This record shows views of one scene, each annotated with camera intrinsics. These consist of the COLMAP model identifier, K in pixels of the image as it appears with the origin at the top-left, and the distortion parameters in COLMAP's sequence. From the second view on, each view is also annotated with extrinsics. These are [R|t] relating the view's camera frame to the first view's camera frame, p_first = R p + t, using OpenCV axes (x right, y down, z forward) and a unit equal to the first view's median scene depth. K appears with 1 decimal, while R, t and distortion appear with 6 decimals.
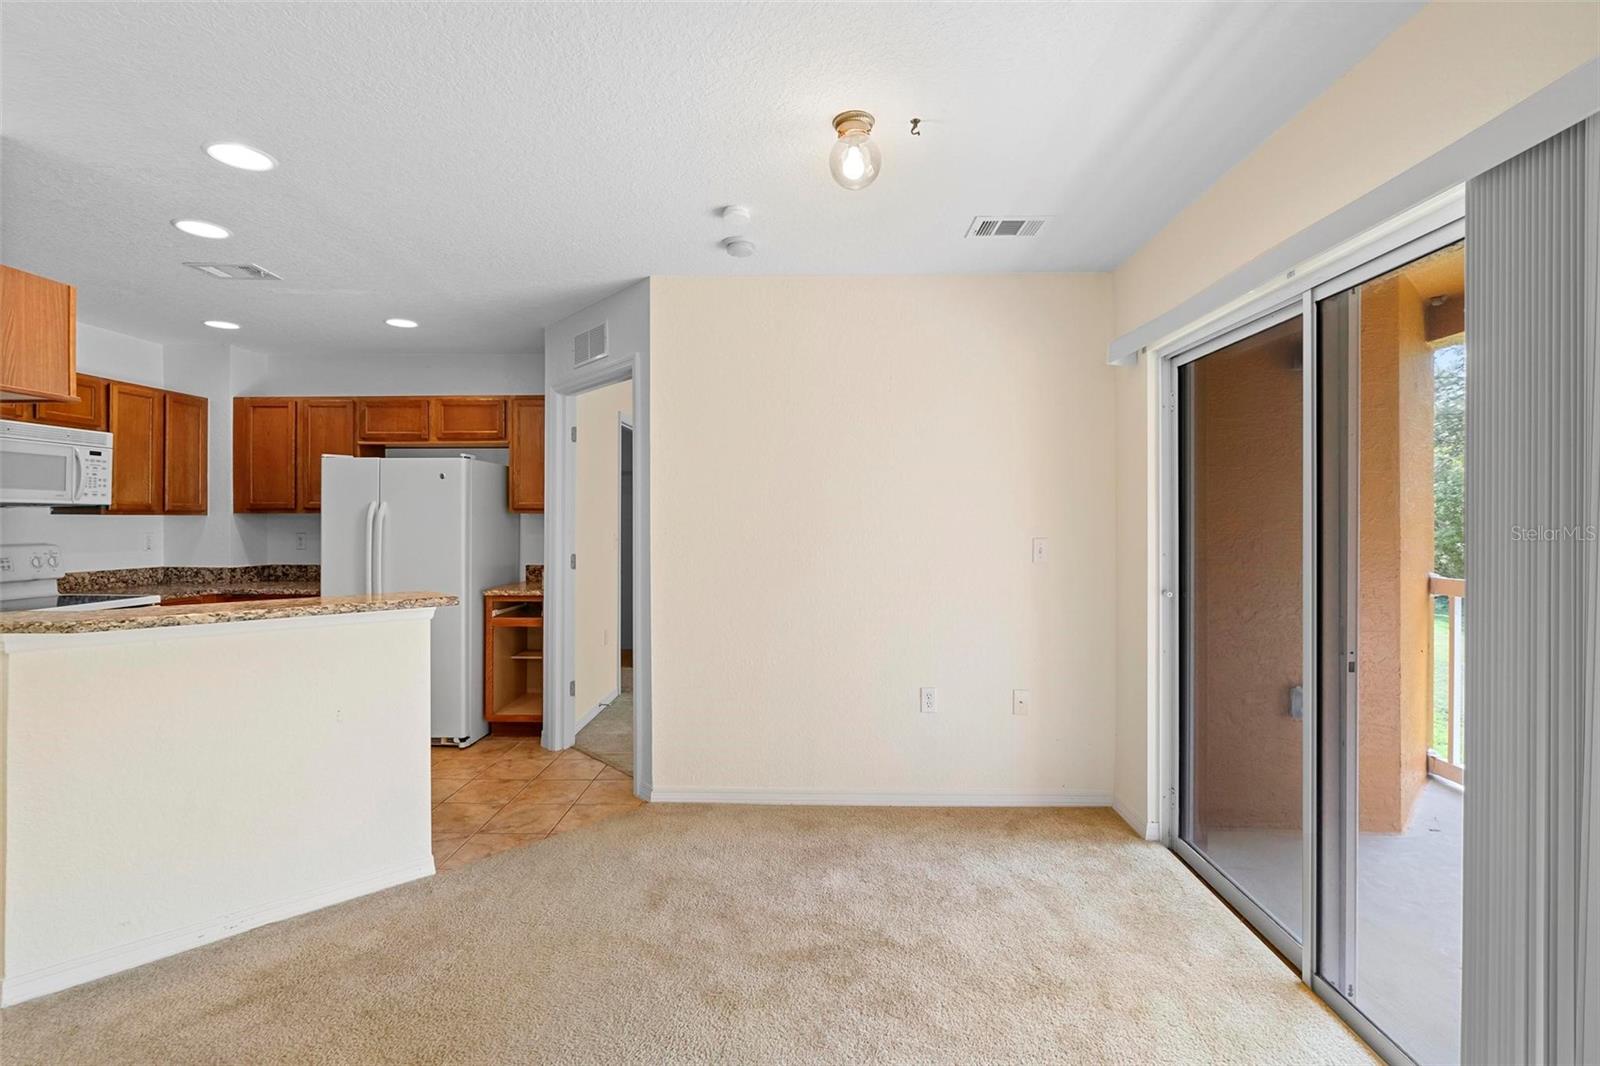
lens RADIAL K [[754.6, 0, 798.1], [0, 754.6, 524.6], [0, 0, 1]] dist [-0.004028, 0.004093]
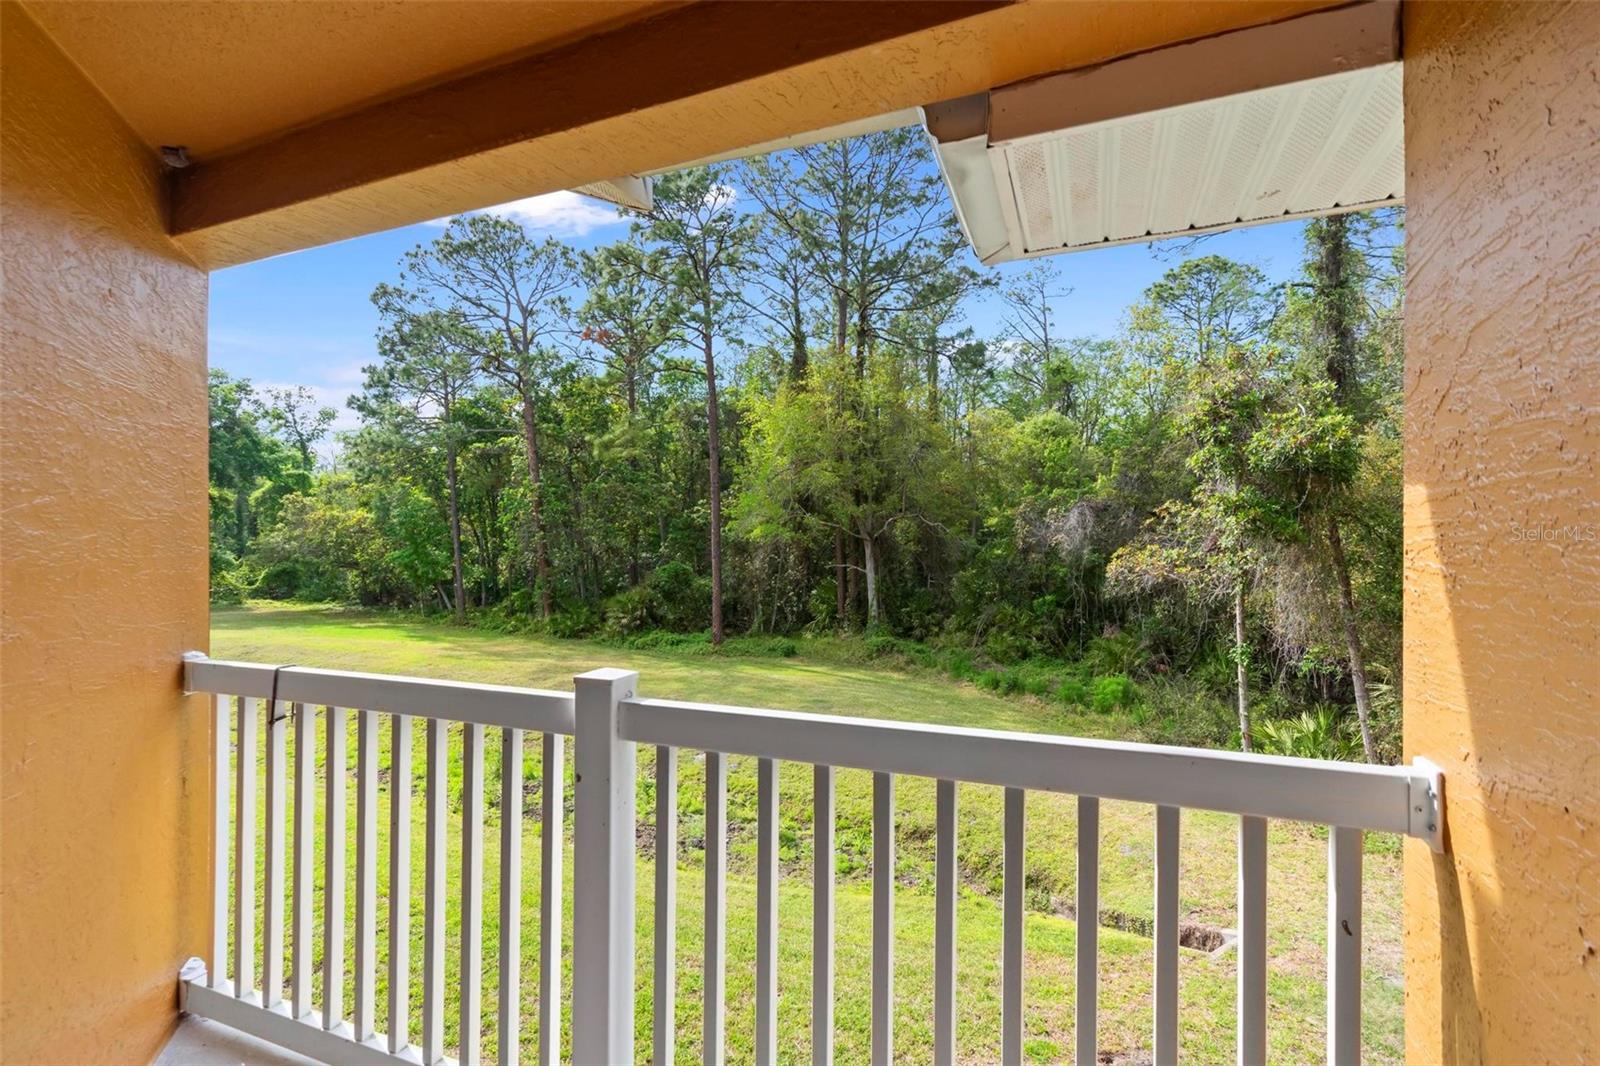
lens RADIAL K [[754.6, 0, 818.8], [0, 754.6, 536.7], [0, 0, 1]] dist [-0.004028, 0.004093]
pose [[0.358823, 0.007135, 0.933378, 0.481473], [0.002052, 0.999962, -0.008432, -0.017391], [-0.933403, 0.004941, 0.358795, 0.354308]]
